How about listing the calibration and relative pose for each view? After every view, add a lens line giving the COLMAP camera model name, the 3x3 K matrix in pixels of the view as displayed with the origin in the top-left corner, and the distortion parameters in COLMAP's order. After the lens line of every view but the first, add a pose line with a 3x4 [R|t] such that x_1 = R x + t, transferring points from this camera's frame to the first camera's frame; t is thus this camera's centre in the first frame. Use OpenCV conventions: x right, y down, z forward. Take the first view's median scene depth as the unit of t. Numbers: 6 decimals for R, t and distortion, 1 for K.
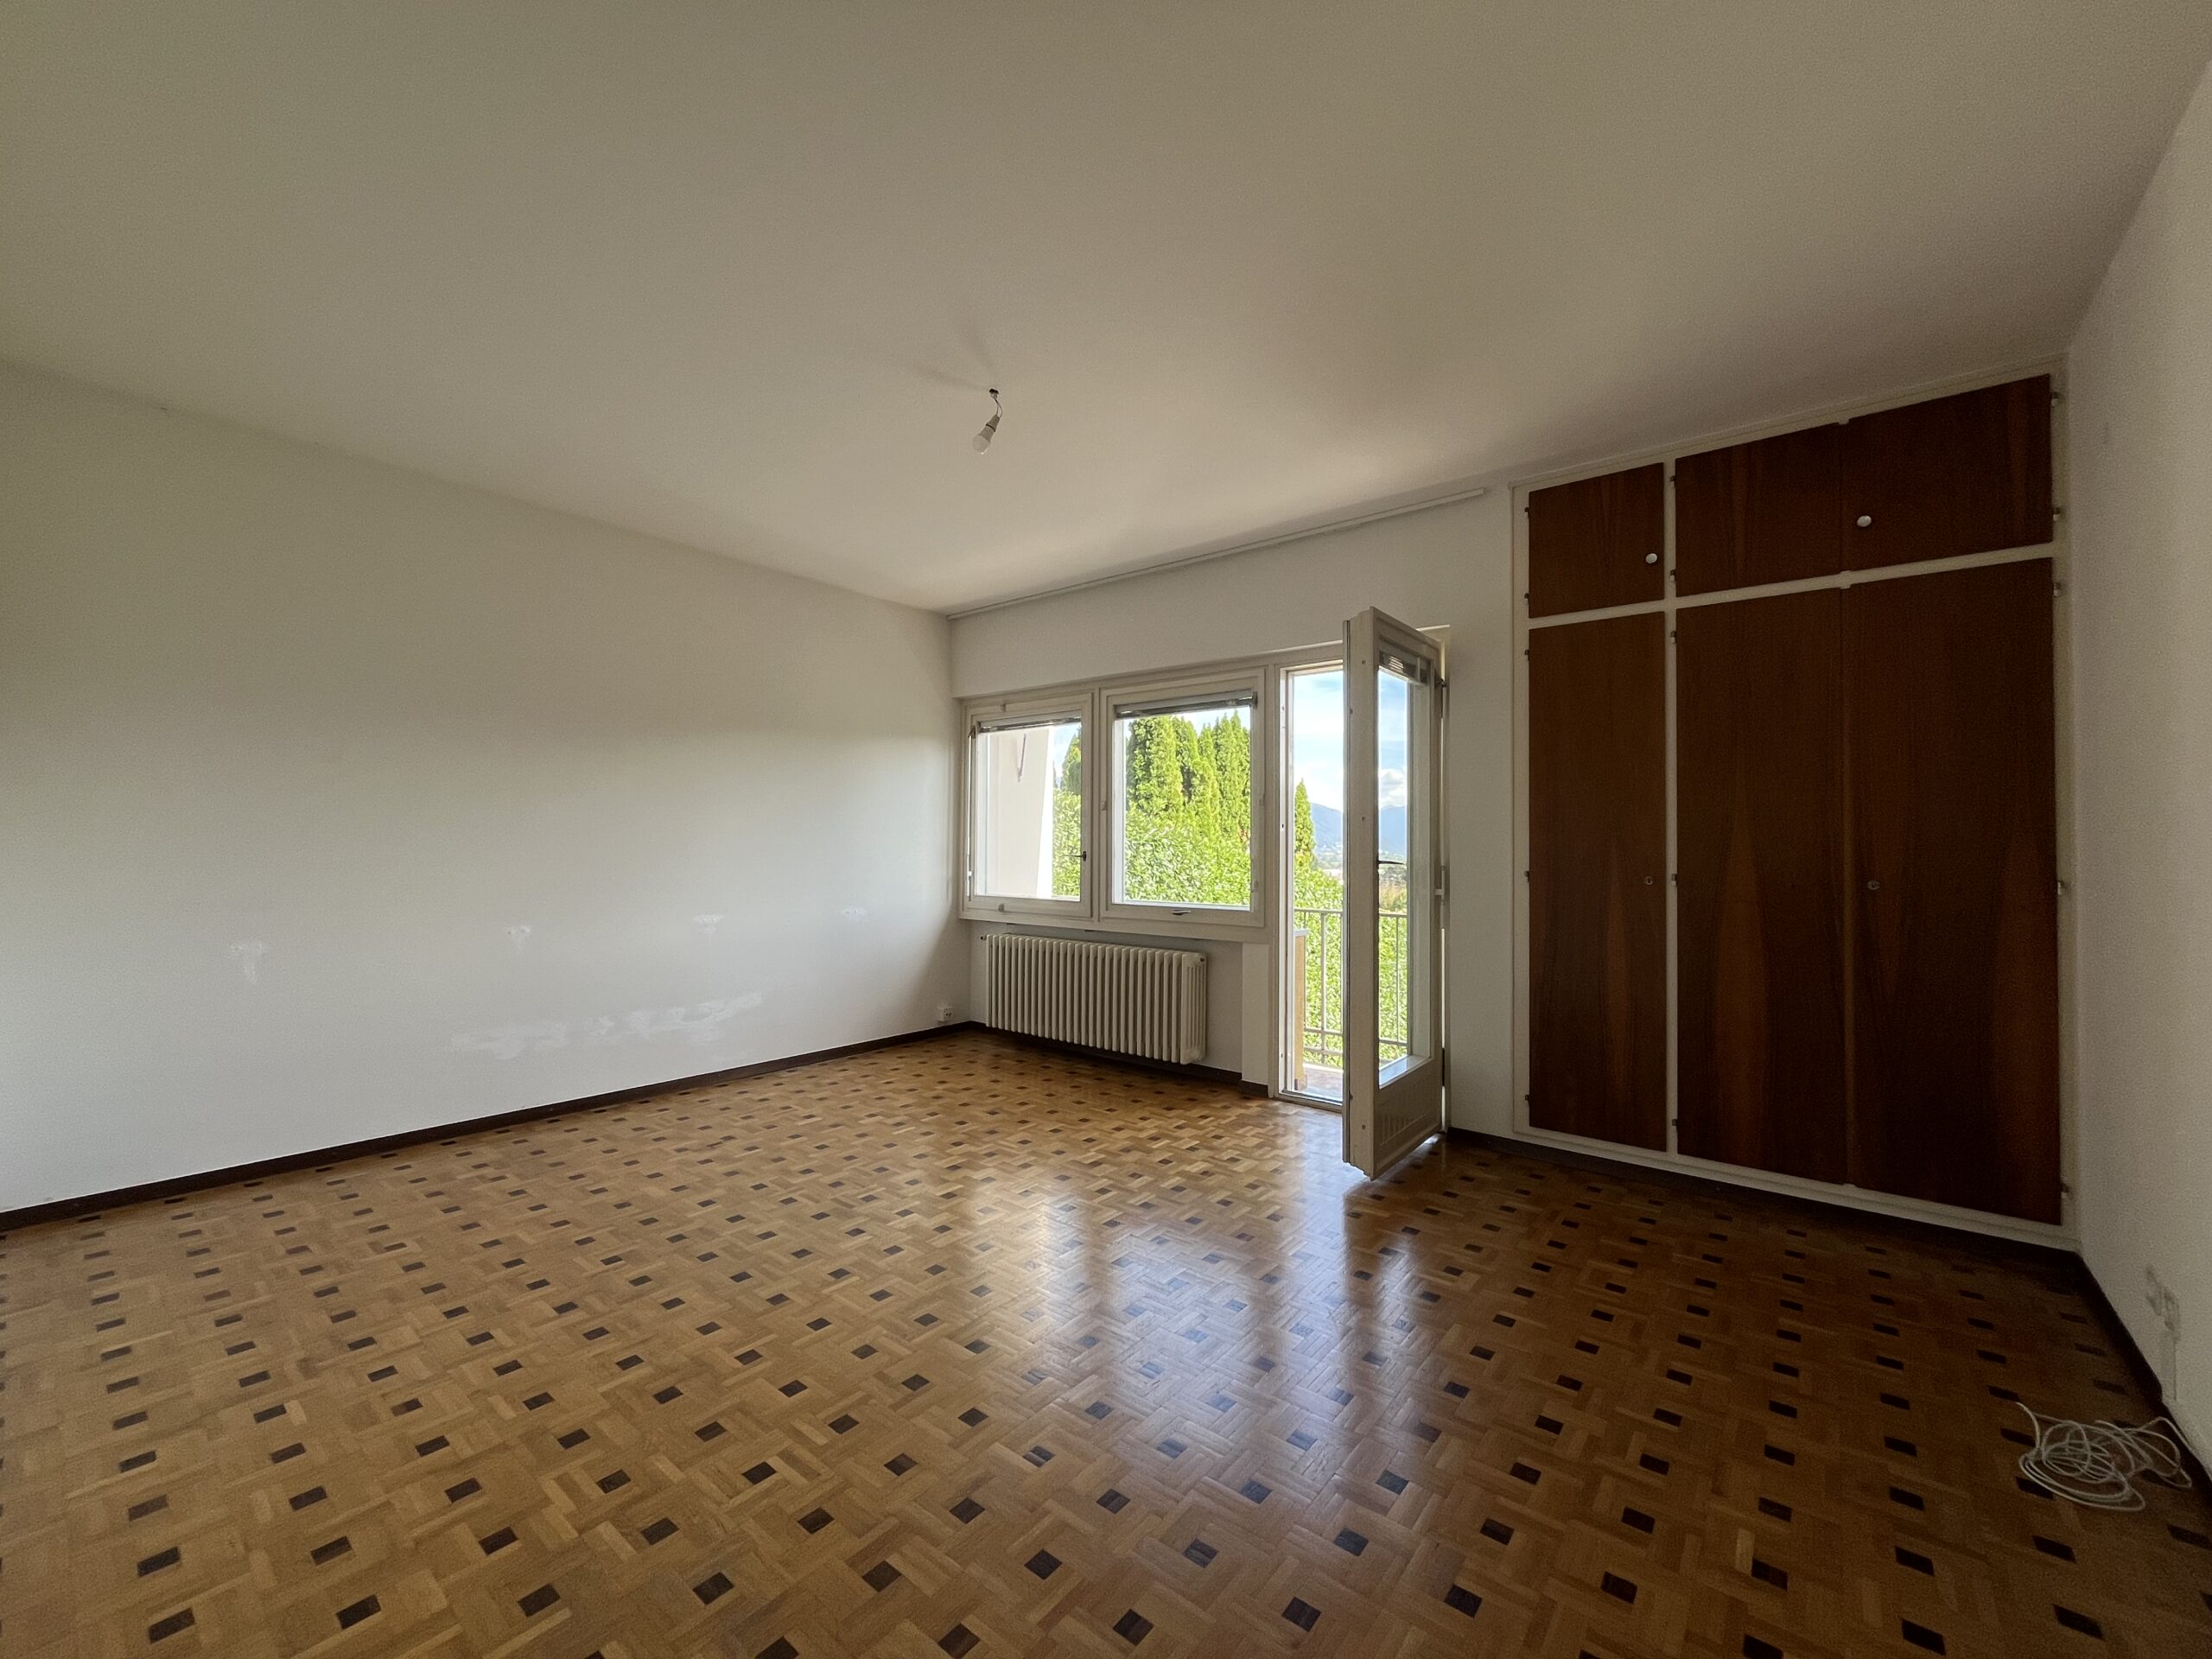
lens RADIAL K [[887.6, 0, 1106.0], [0, 887.6, 829.5], [0, 0, 1]] dist [-0.000202, -0.000101]
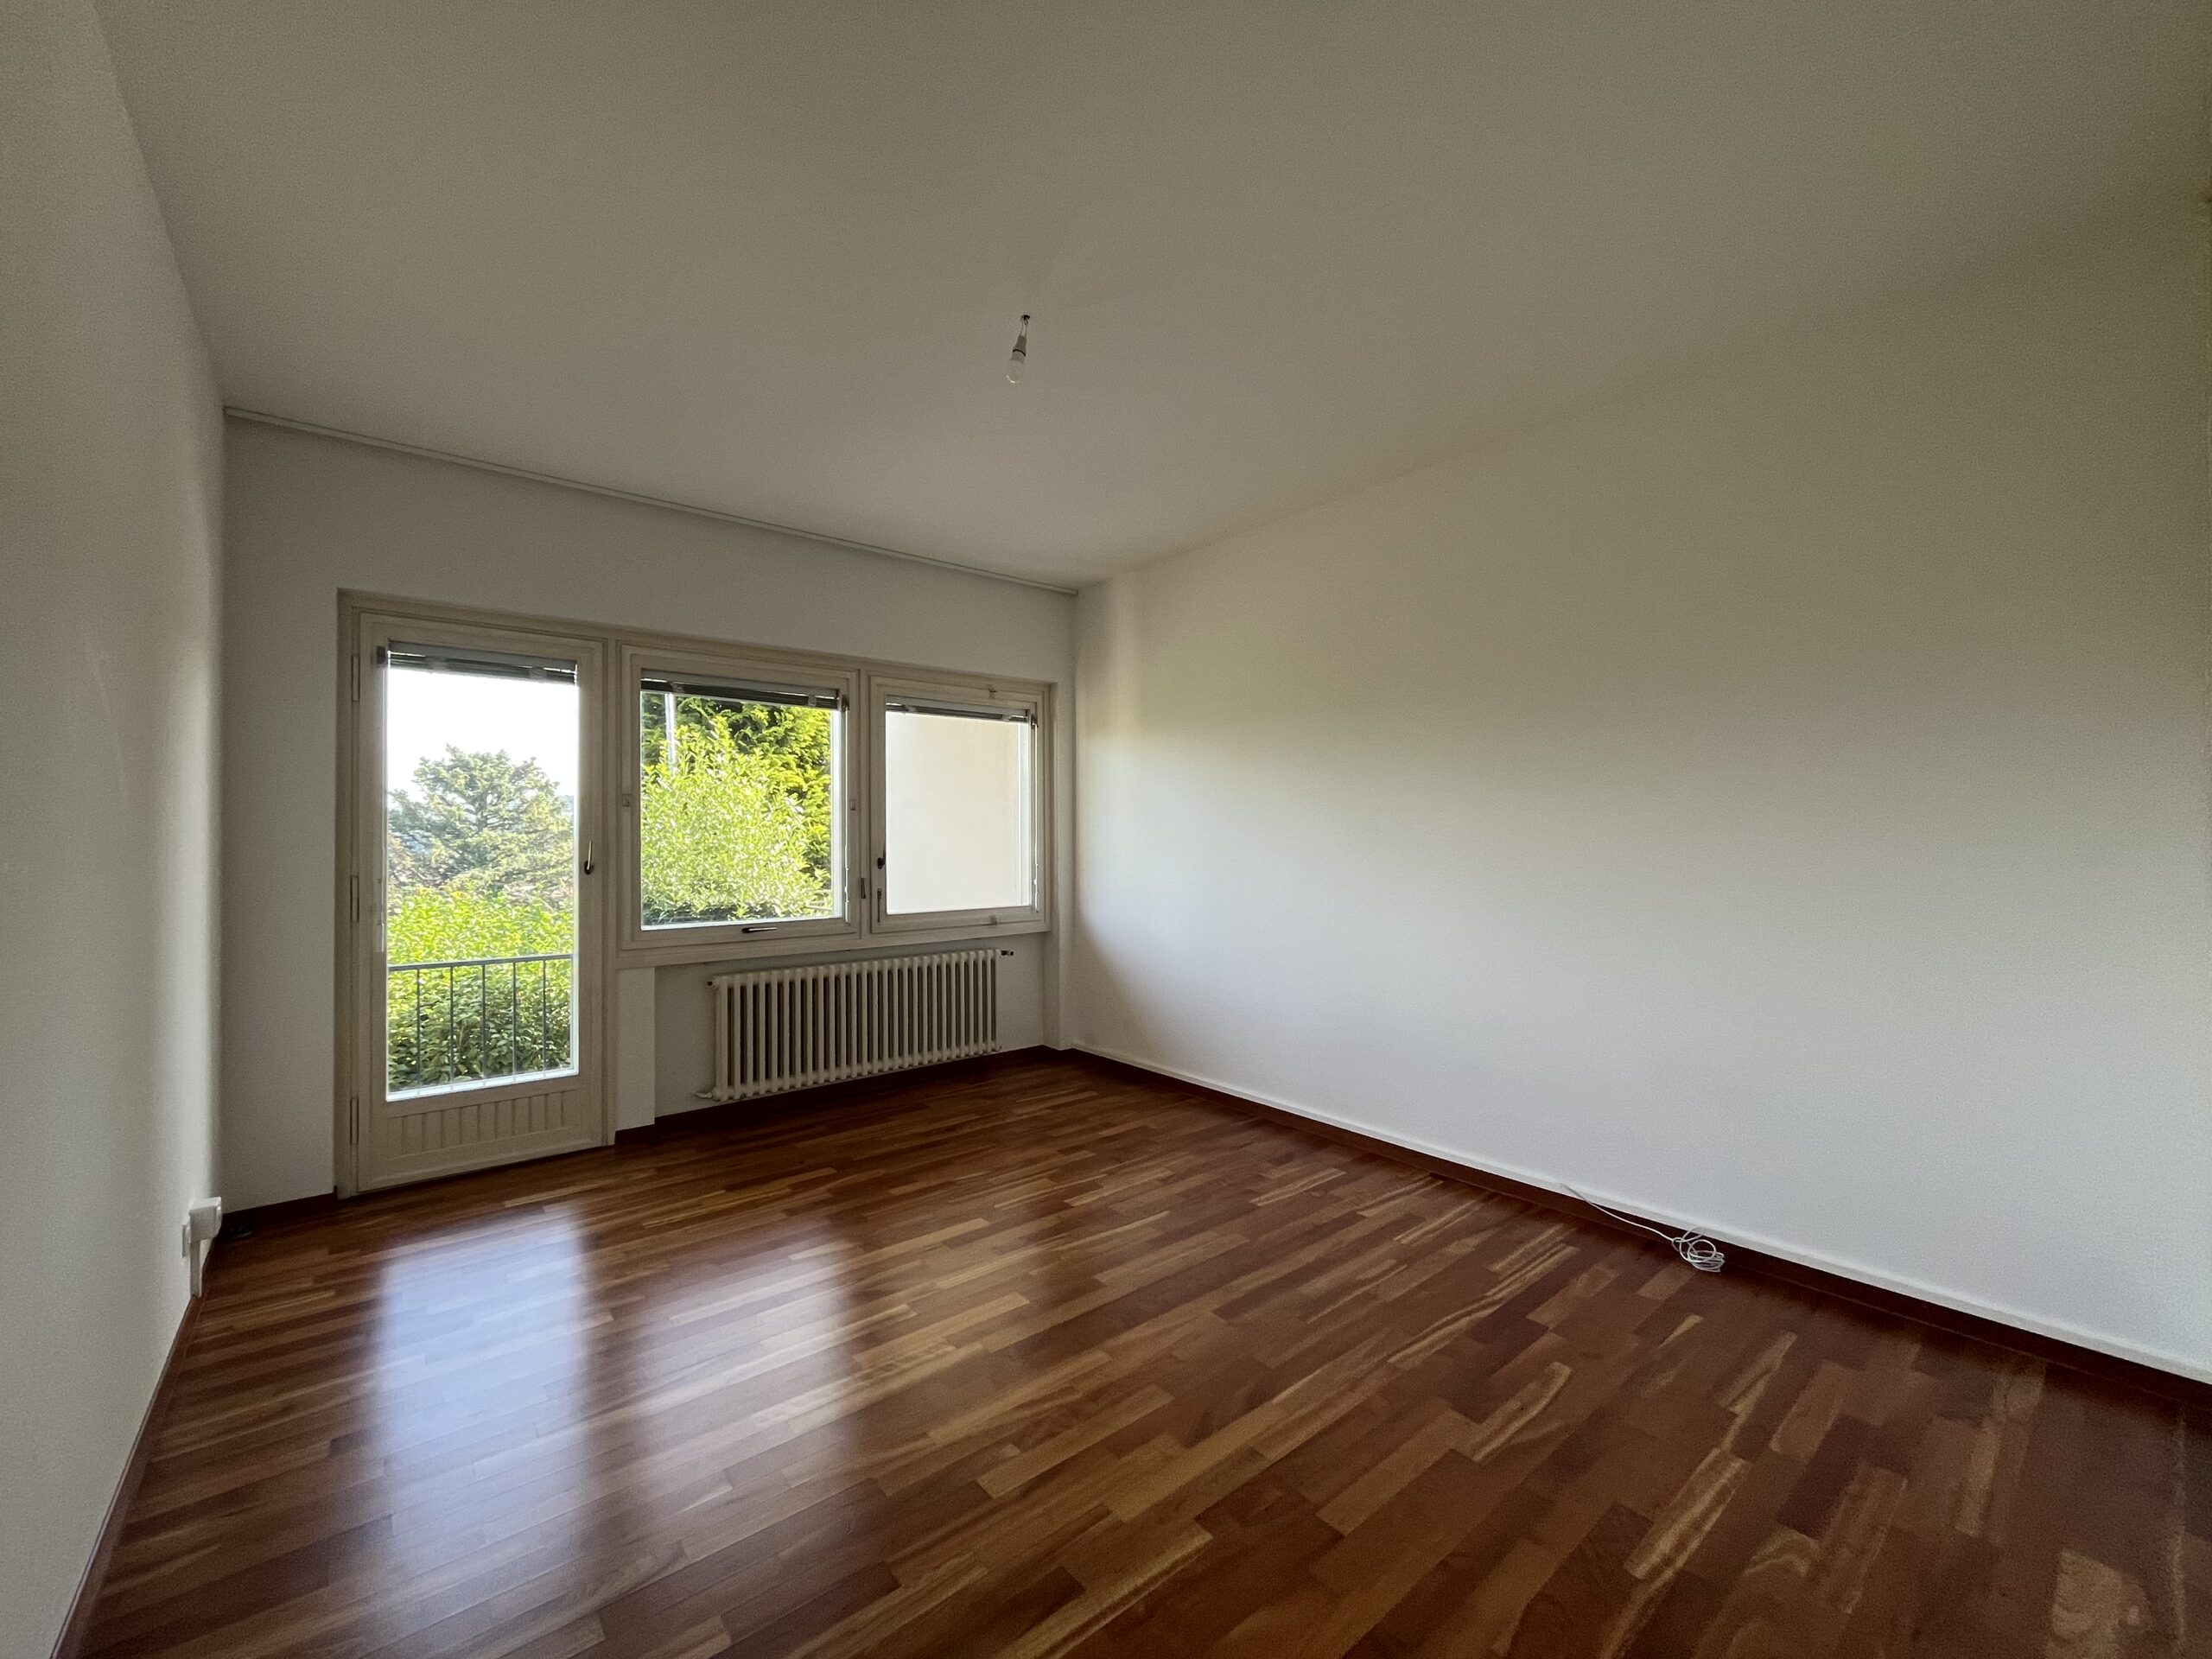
lens RADIAL K [[798.0, 0, 1106.0], [0, 798.0, 829.5], [0, 0, 1]] dist [-0.000173, -0.000012]
pose [[0.247098, 0.010073, 0.968938, -0.708018], [-0.003268, 0.999949, -0.009562, 0.003728], [-0.968985, -0.000804, 0.247119, 0.573910]]
